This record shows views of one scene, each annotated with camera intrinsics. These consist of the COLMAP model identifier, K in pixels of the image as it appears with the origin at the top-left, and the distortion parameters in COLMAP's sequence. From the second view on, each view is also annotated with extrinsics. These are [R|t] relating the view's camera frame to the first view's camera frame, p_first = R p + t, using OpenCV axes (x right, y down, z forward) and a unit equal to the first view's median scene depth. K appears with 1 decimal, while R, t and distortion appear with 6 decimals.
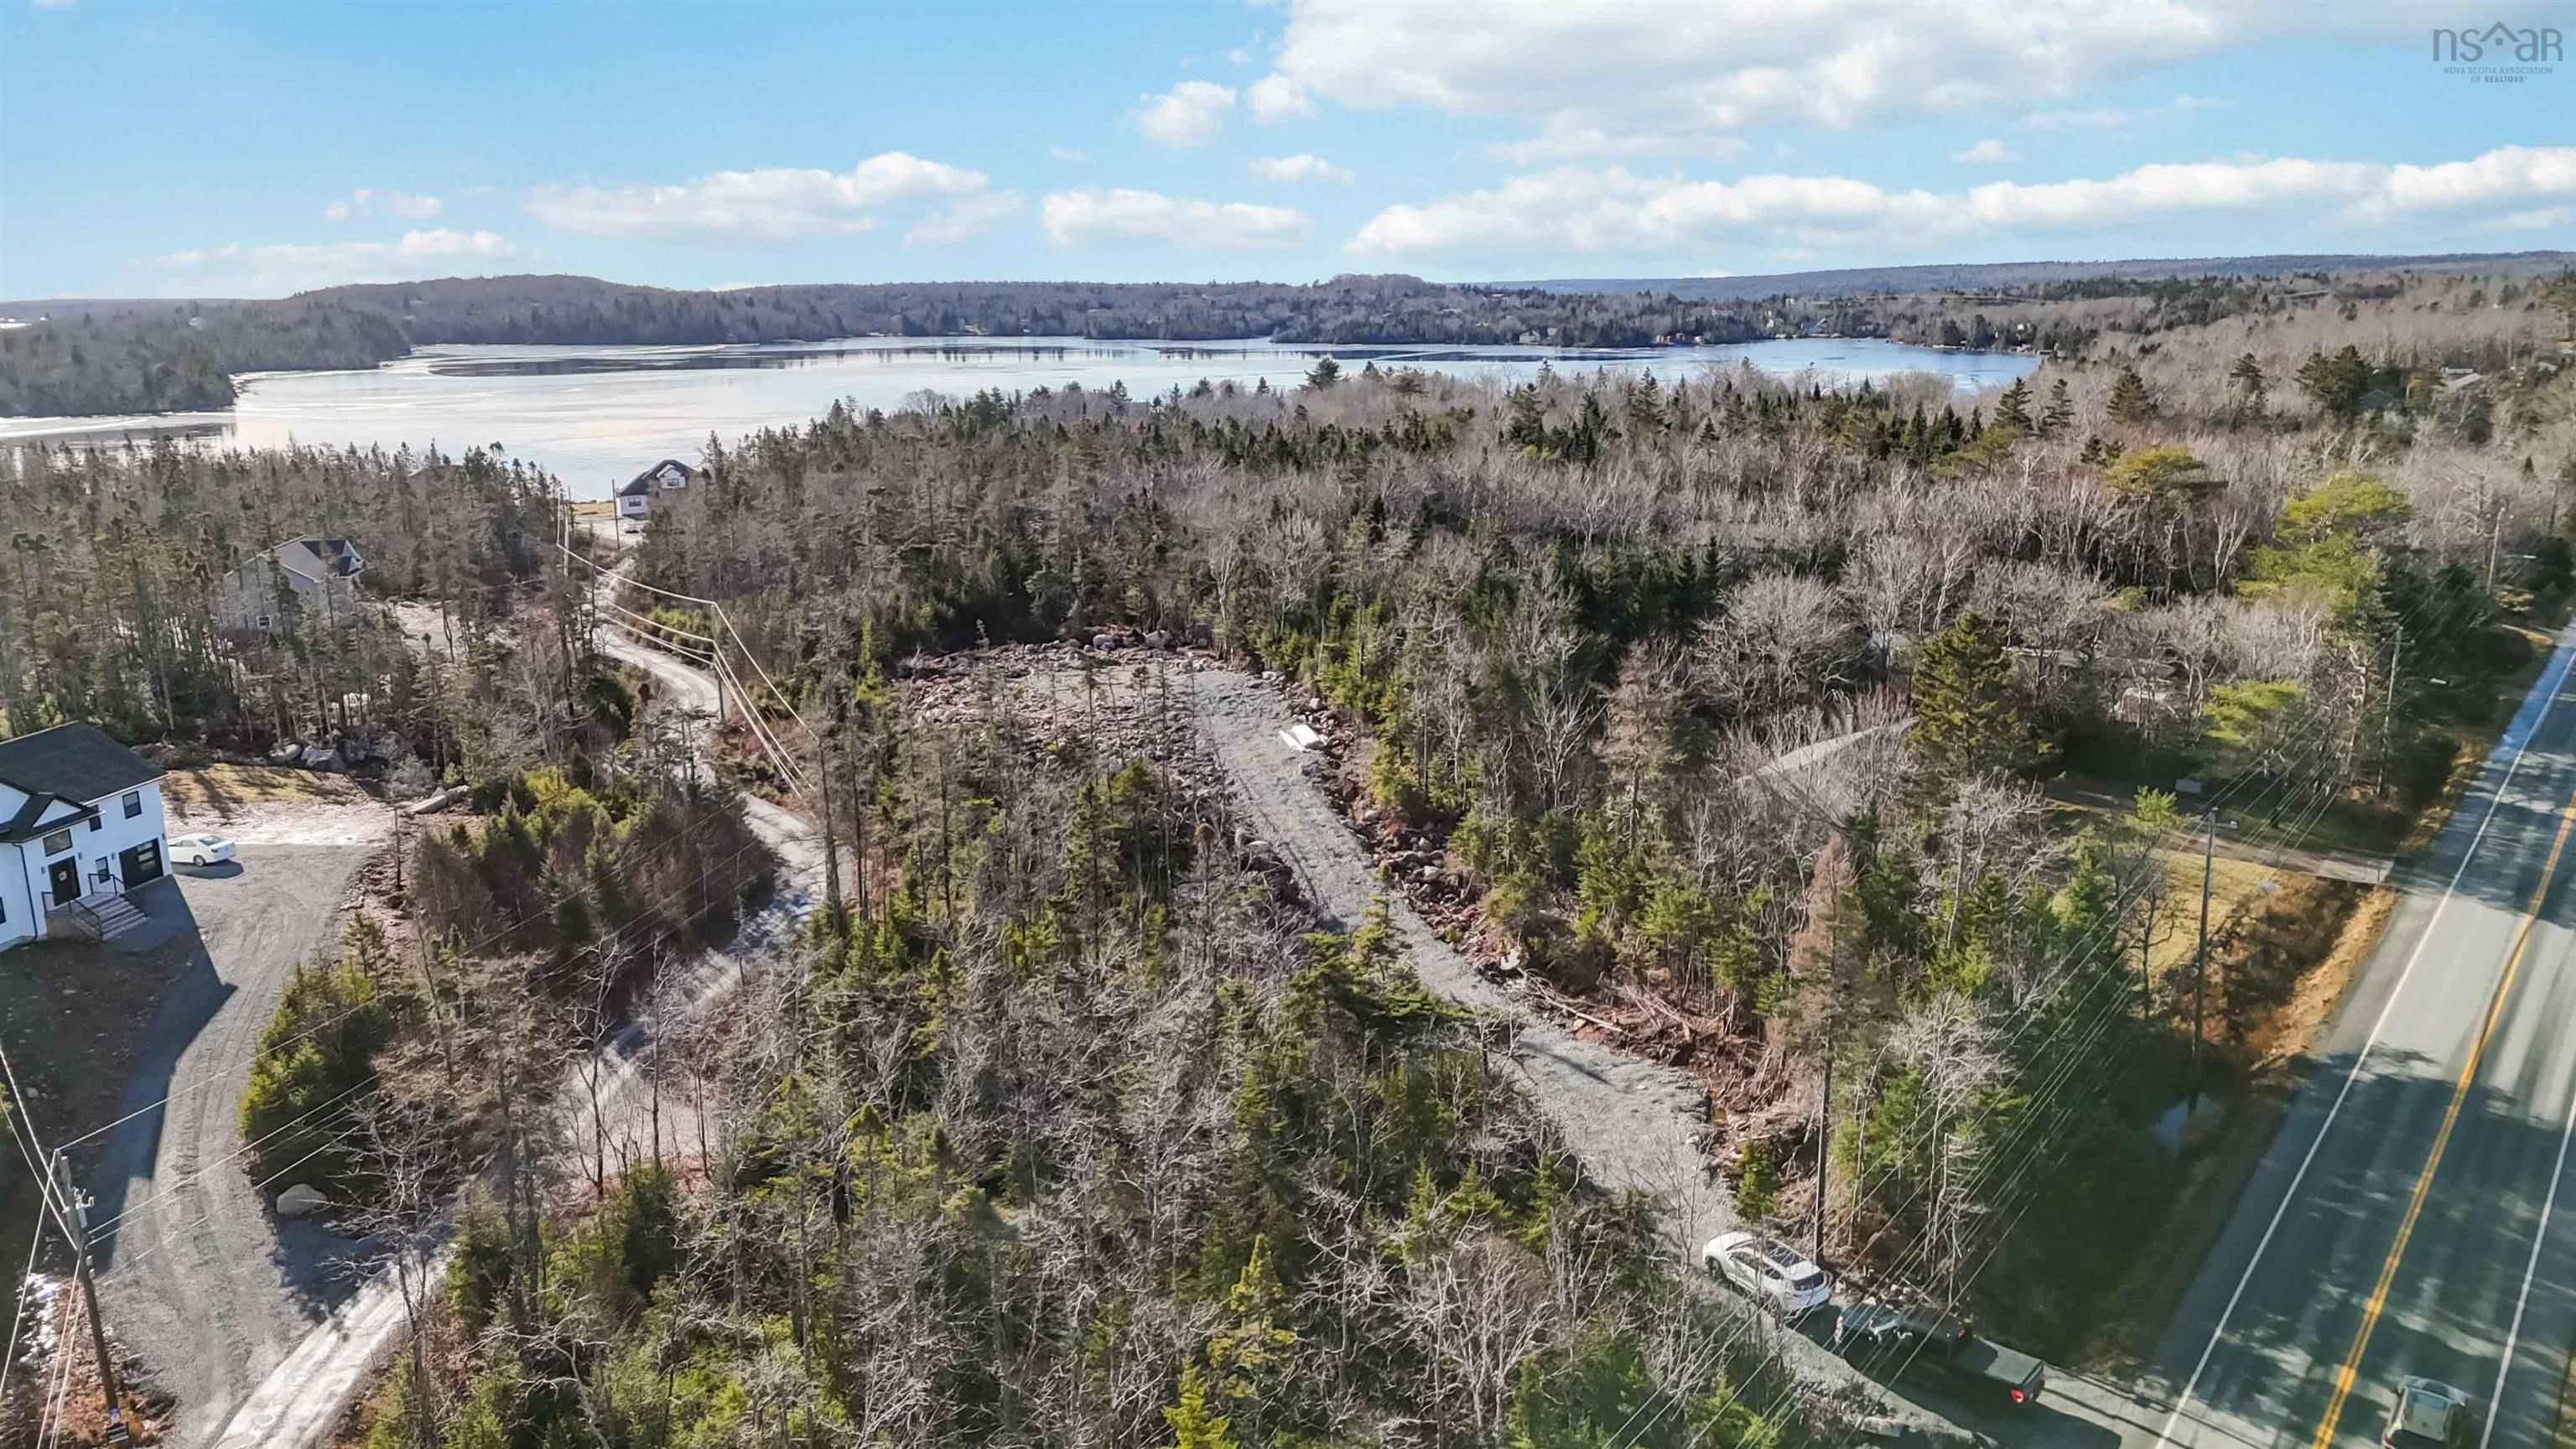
lens RADIAL K [[1873.9, 0, 1287.6], [0, 1873.9, 711.6], [0, 0, 1]] dist [0.070455, -0.053779]
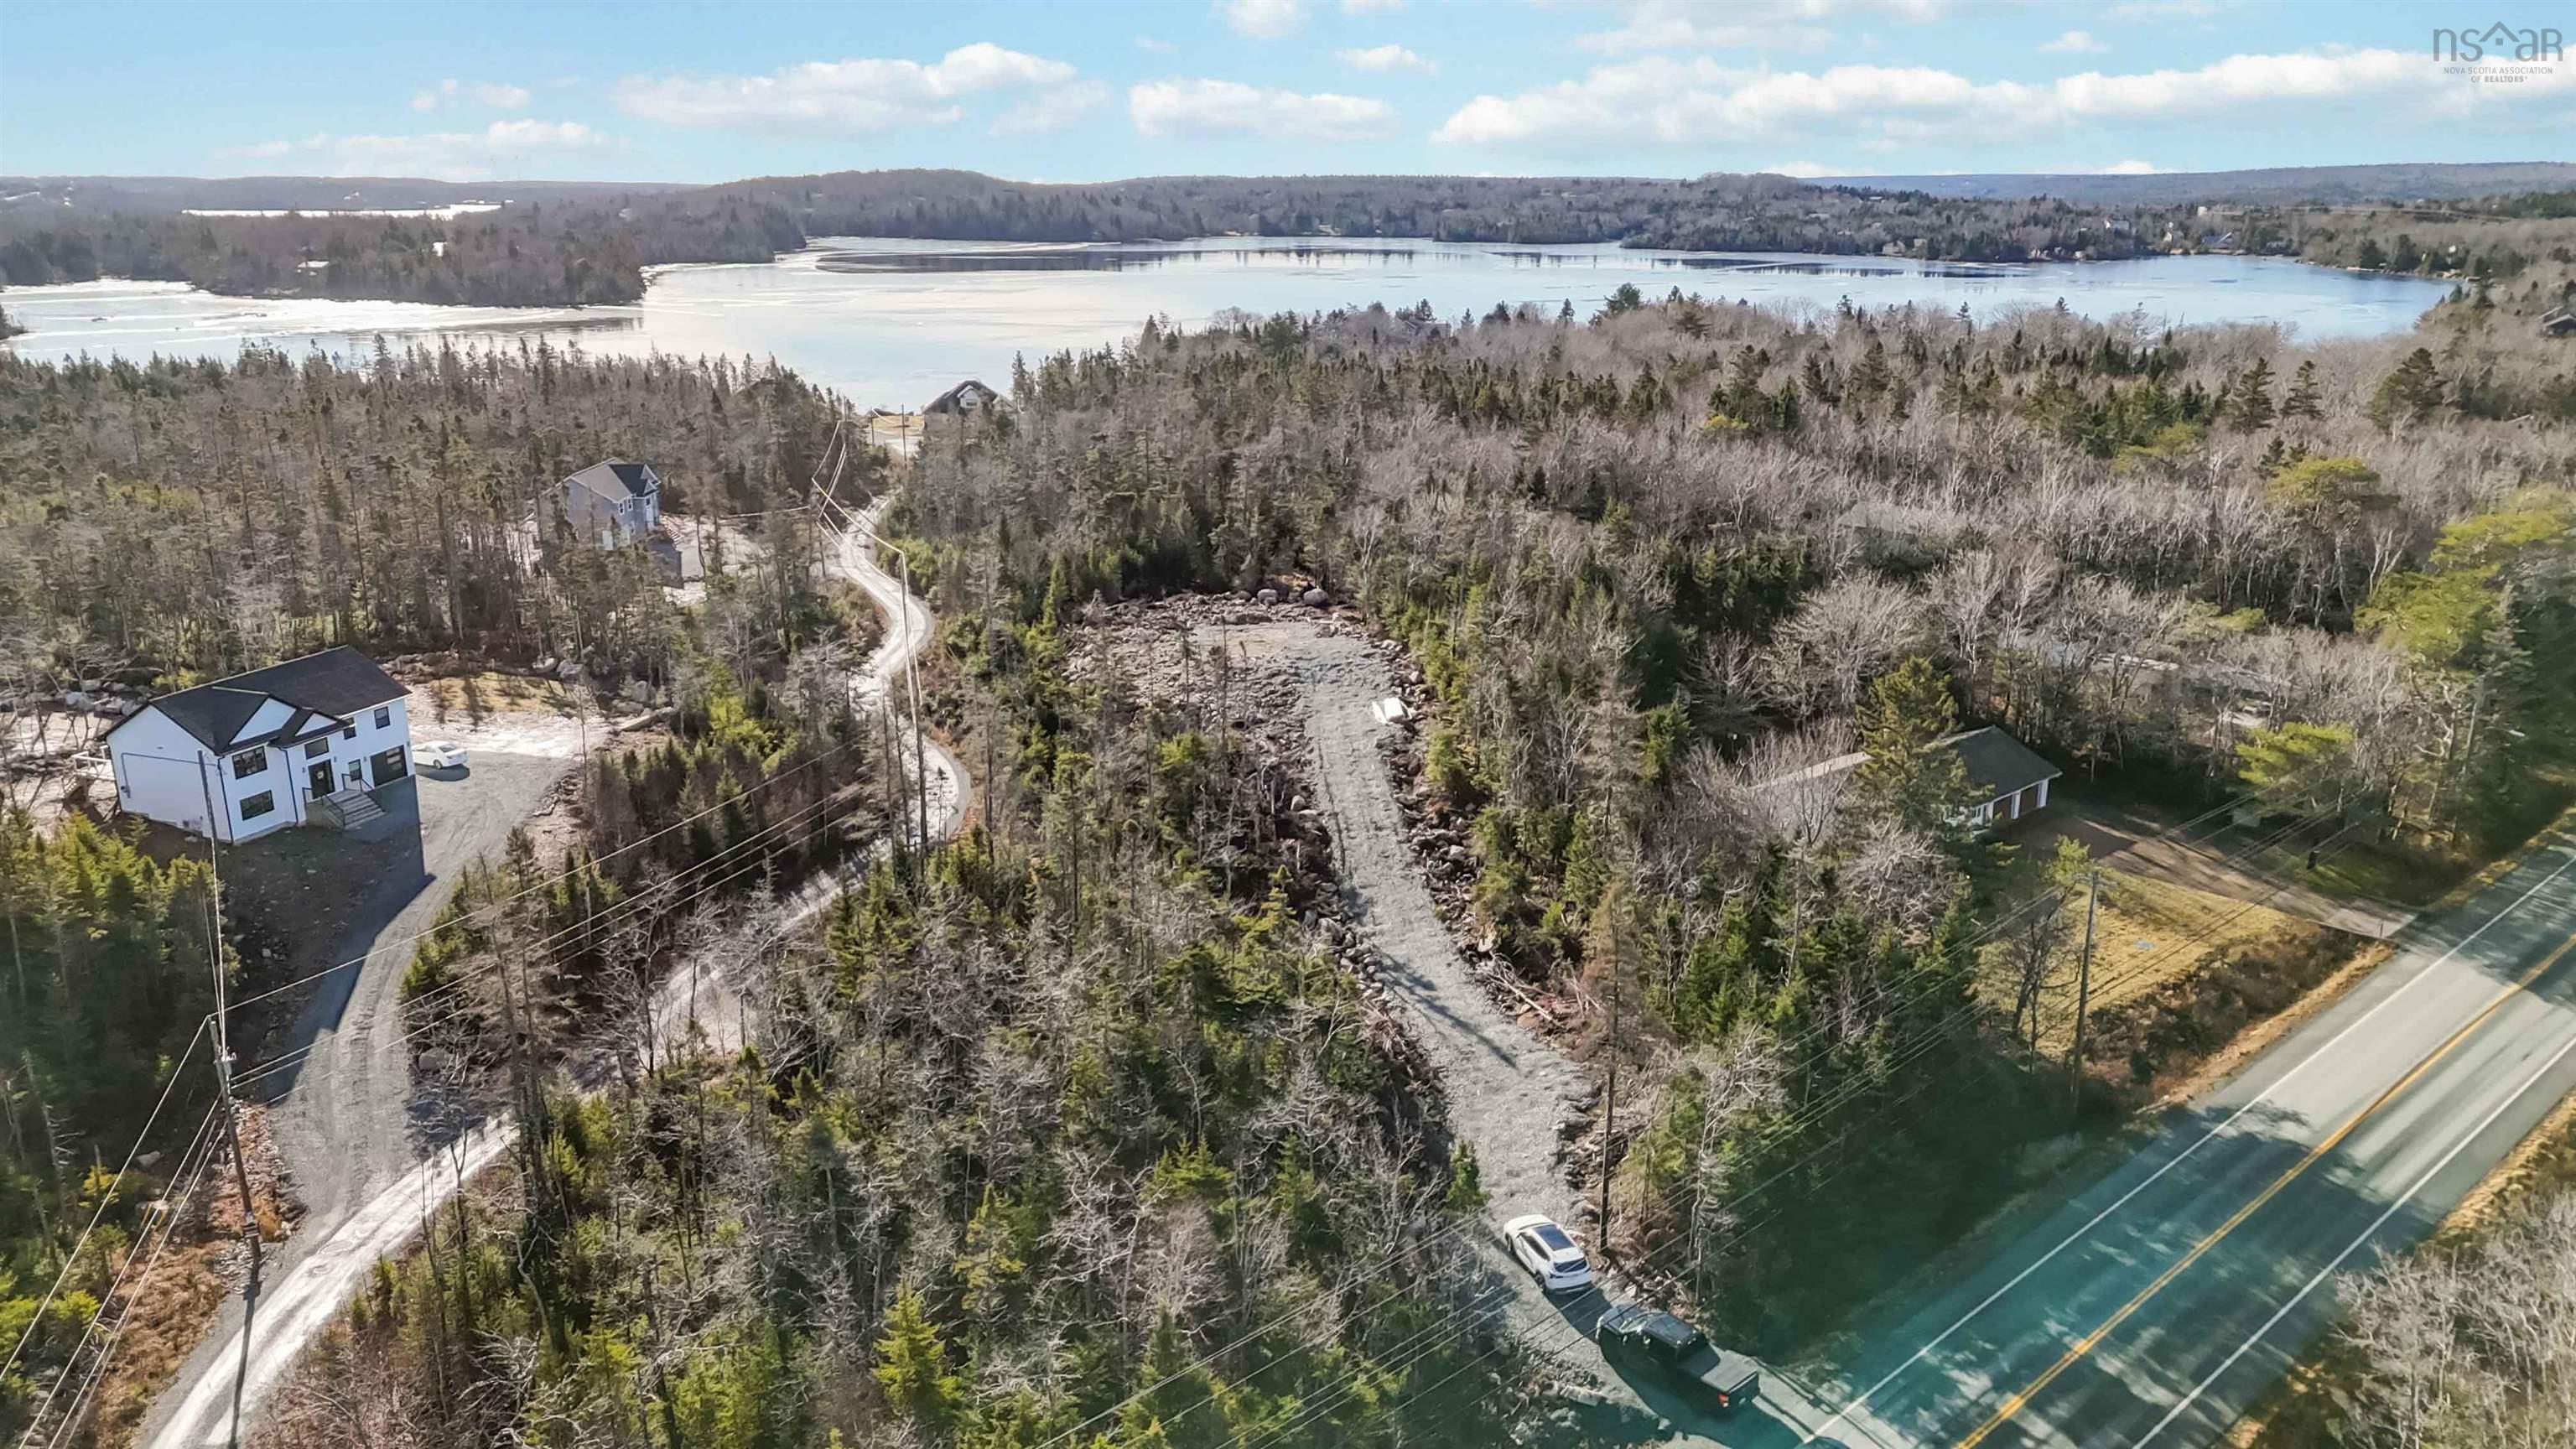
lens RADIAL K [[1873.9, 0, 1287.6], [0, 1873.9, 711.6], [0, 0, 1]] dist [0.070455, -0.053779]
pose [[0.981488, 0.063608, -0.180654, 0.148581], [-0.053843, 0.996837, 0.058461, -0.046395], [0.183801, -0.047652, 0.981808, -0.070988]]
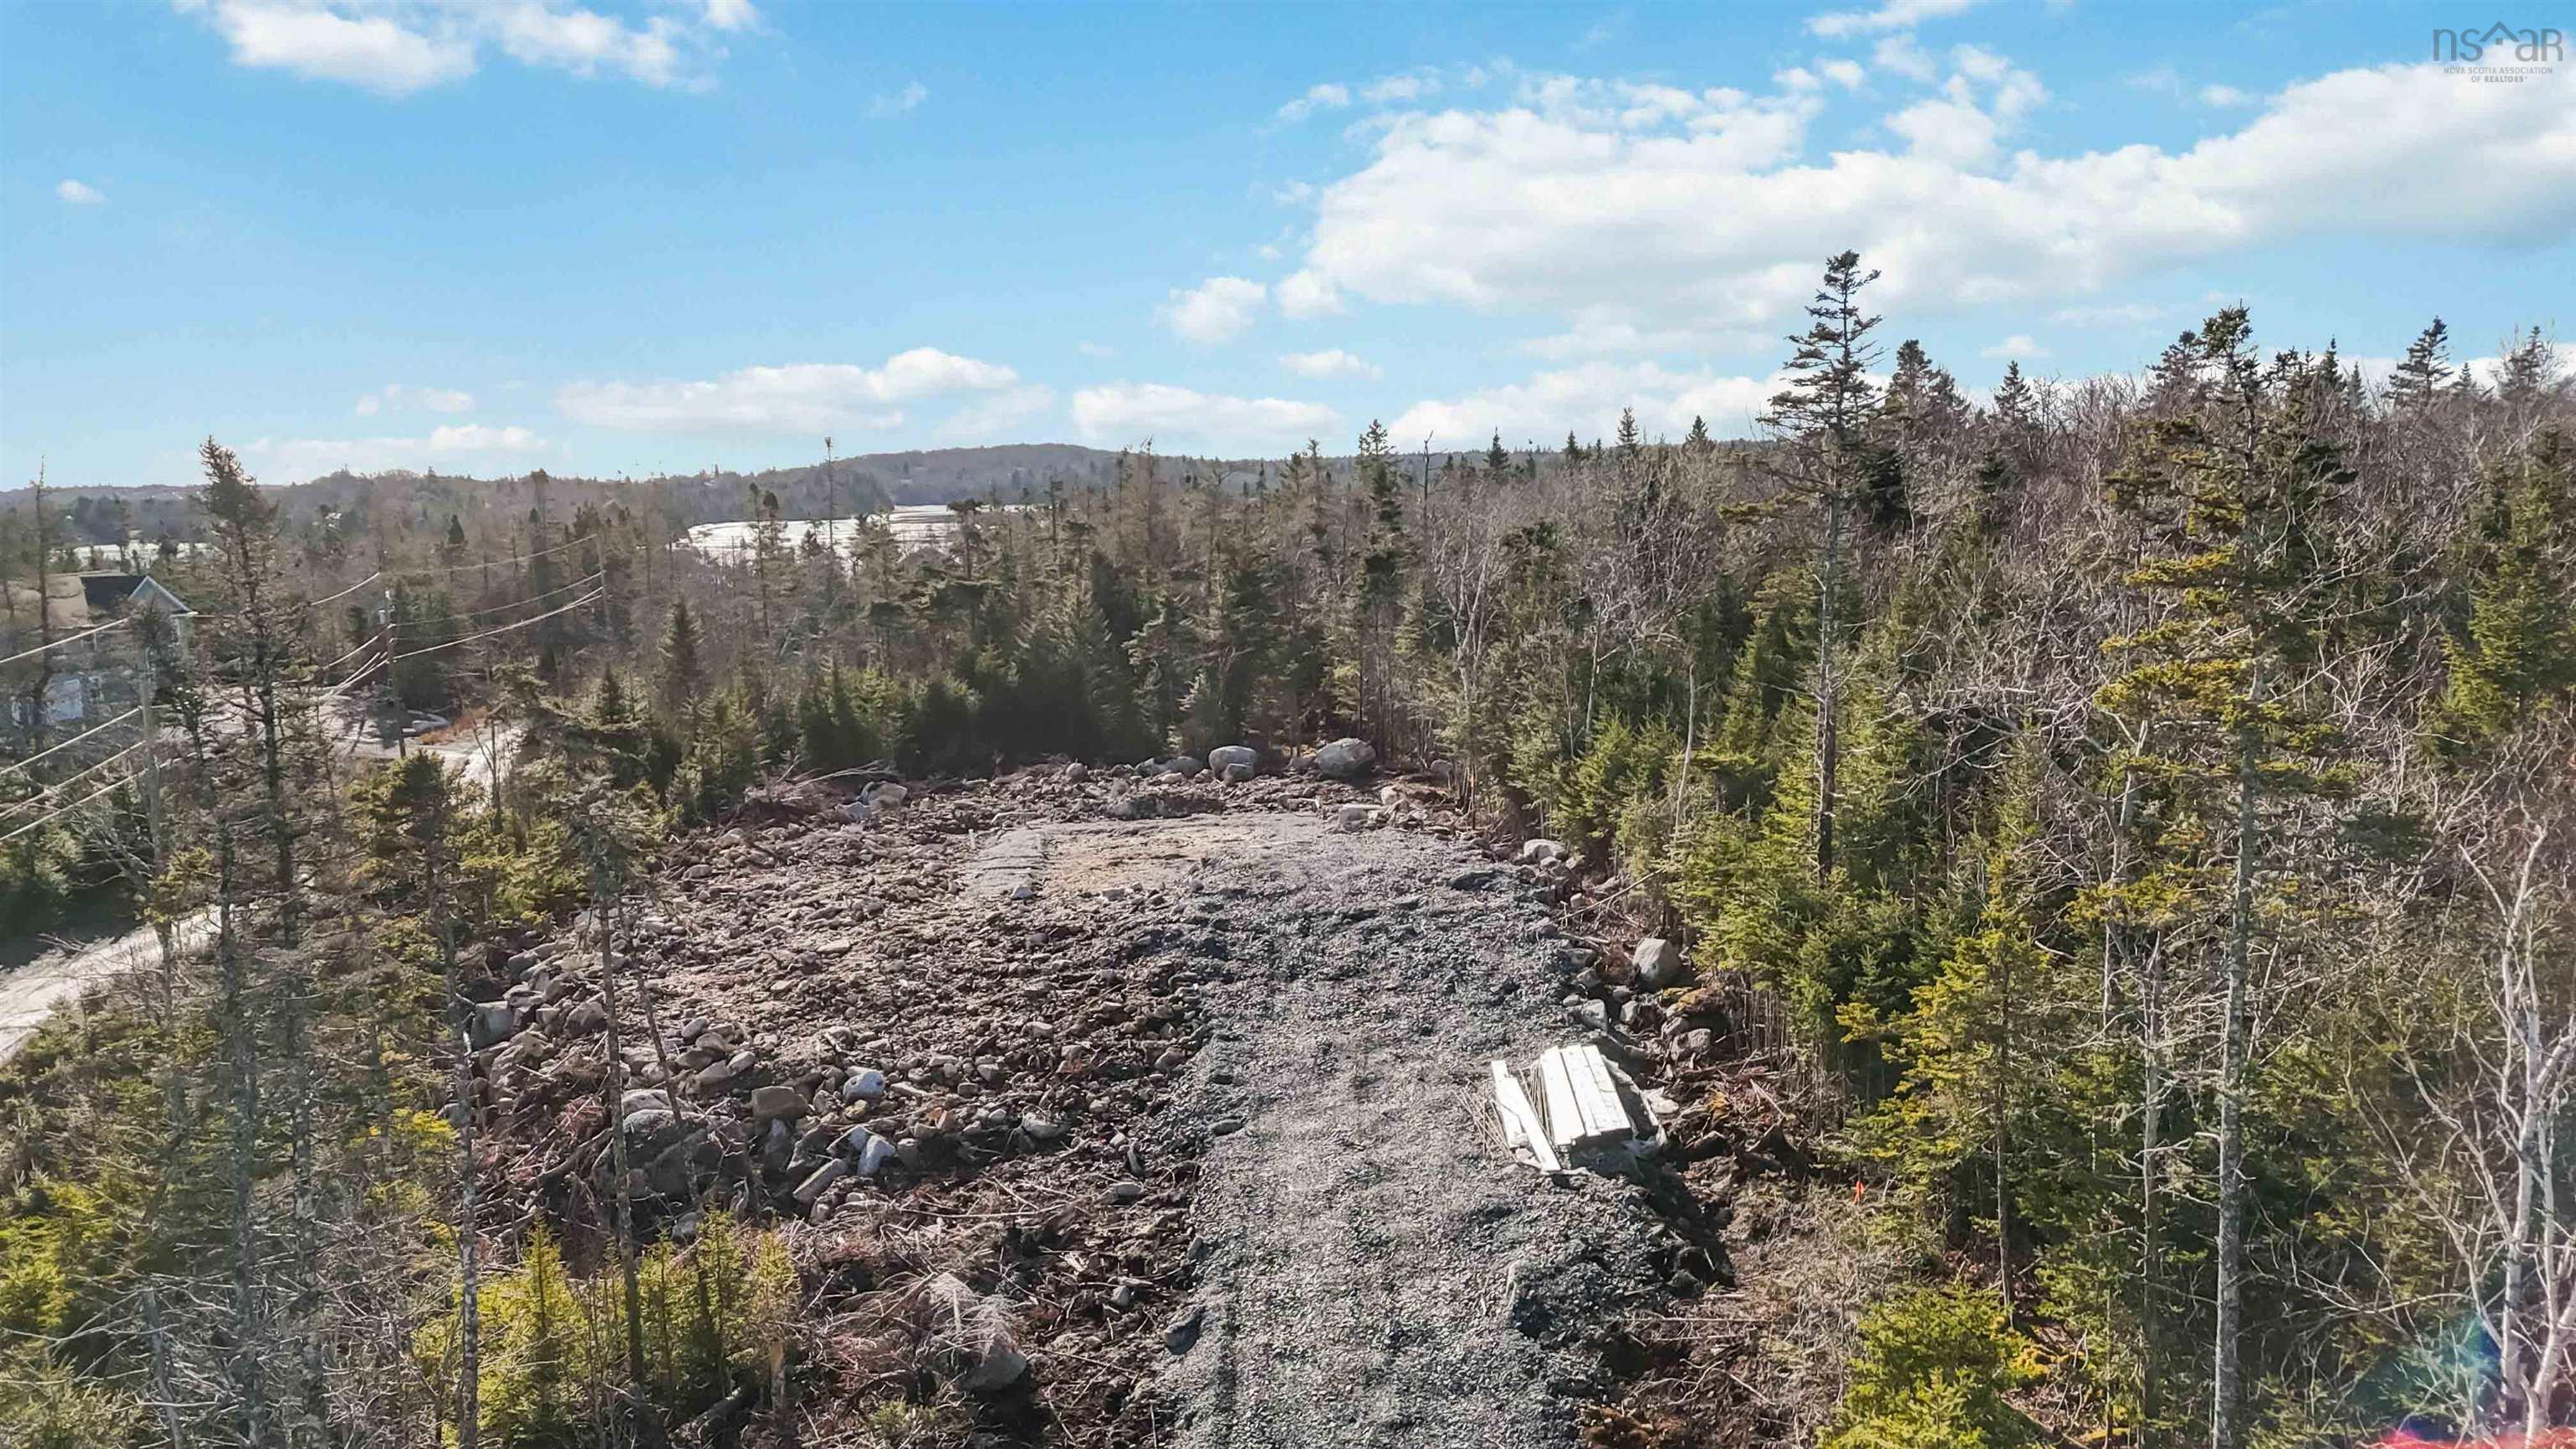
lens RADIAL K [[1873.9, 0, 1287.6], [0, 1873.9, 711.6], [0, 0, 1]] dist [0.070455, -0.053779]
pose [[0.968735, 0.024280, -0.246907, 0.033052], [-0.046947, 0.995159, -0.086336, -0.015075], [0.243616, 0.095228, 0.965185, 0.764267]]
